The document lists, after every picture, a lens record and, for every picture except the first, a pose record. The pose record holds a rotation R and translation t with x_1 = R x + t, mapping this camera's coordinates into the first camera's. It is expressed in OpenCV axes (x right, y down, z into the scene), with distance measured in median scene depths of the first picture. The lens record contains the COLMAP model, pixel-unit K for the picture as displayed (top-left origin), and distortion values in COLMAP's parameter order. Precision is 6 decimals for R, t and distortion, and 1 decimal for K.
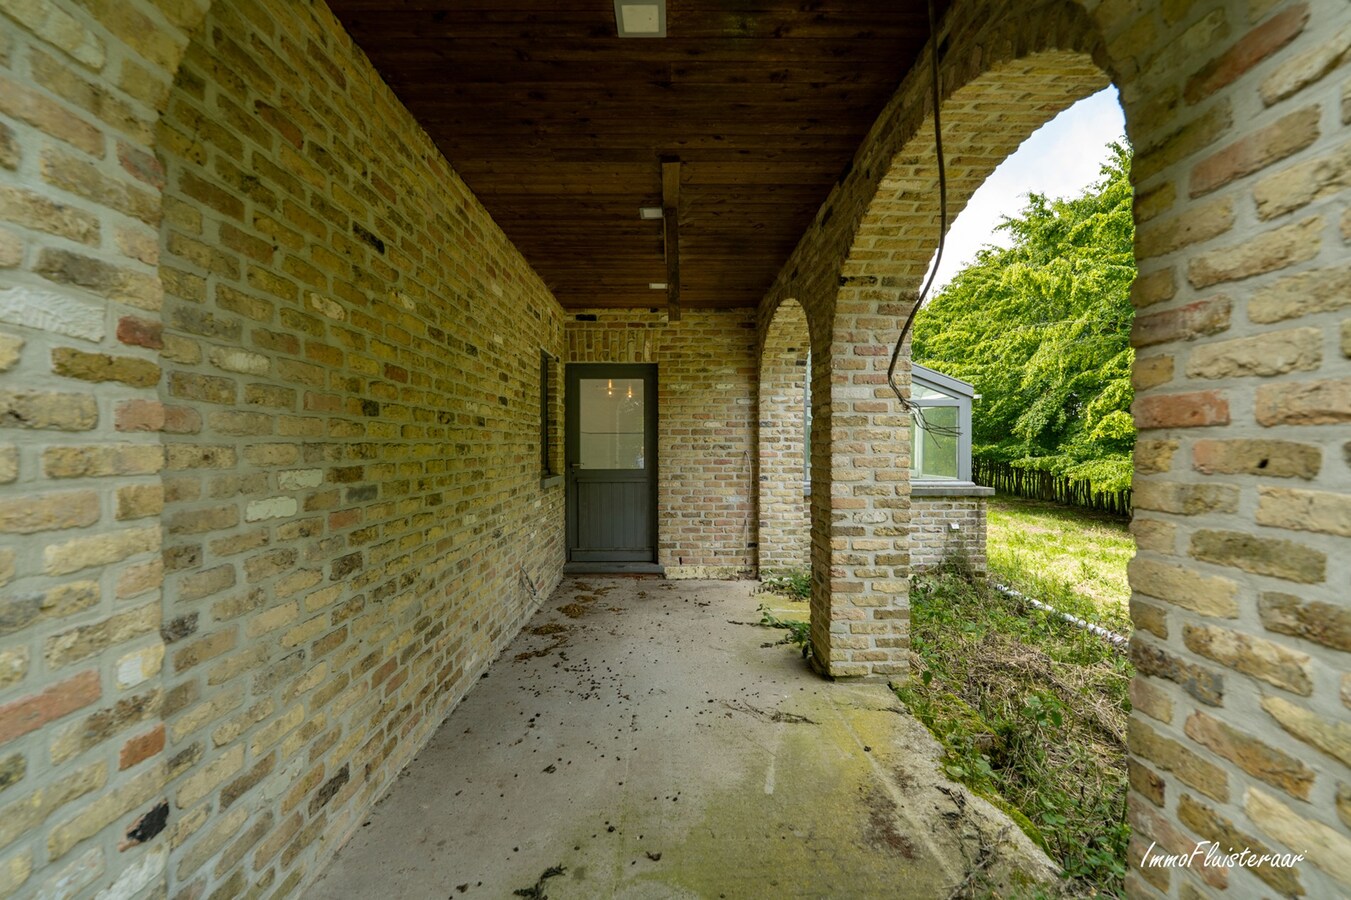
lens RADIAL K [[557.4, 0, 675.5], [0, 557.4, 450.0], [0, 0, 1]] dist [-0.001867, -0.000325]
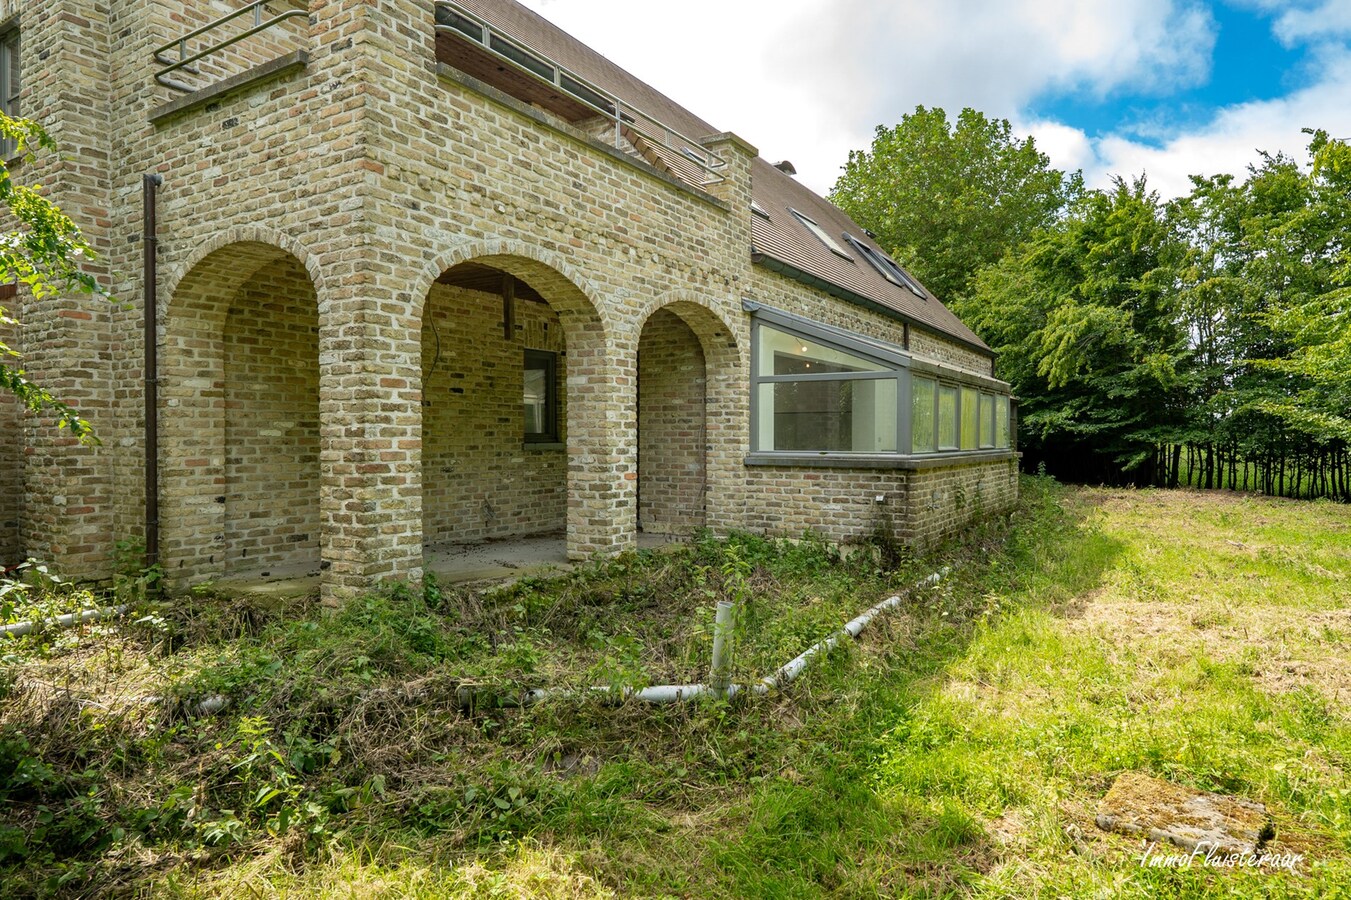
lens RADIAL K [[832.4, 0, 675.5], [0, 832.4, 450.0], [0, 0, 1]] dist [-0.001448, -0.004095]
pose [[0.840728, 0.011420, -0.541337, 1.820654], [-0.006985, 0.999923, 0.010247, 0.067858], [0.541412, -0.004833, 0.840744, -0.828003]]
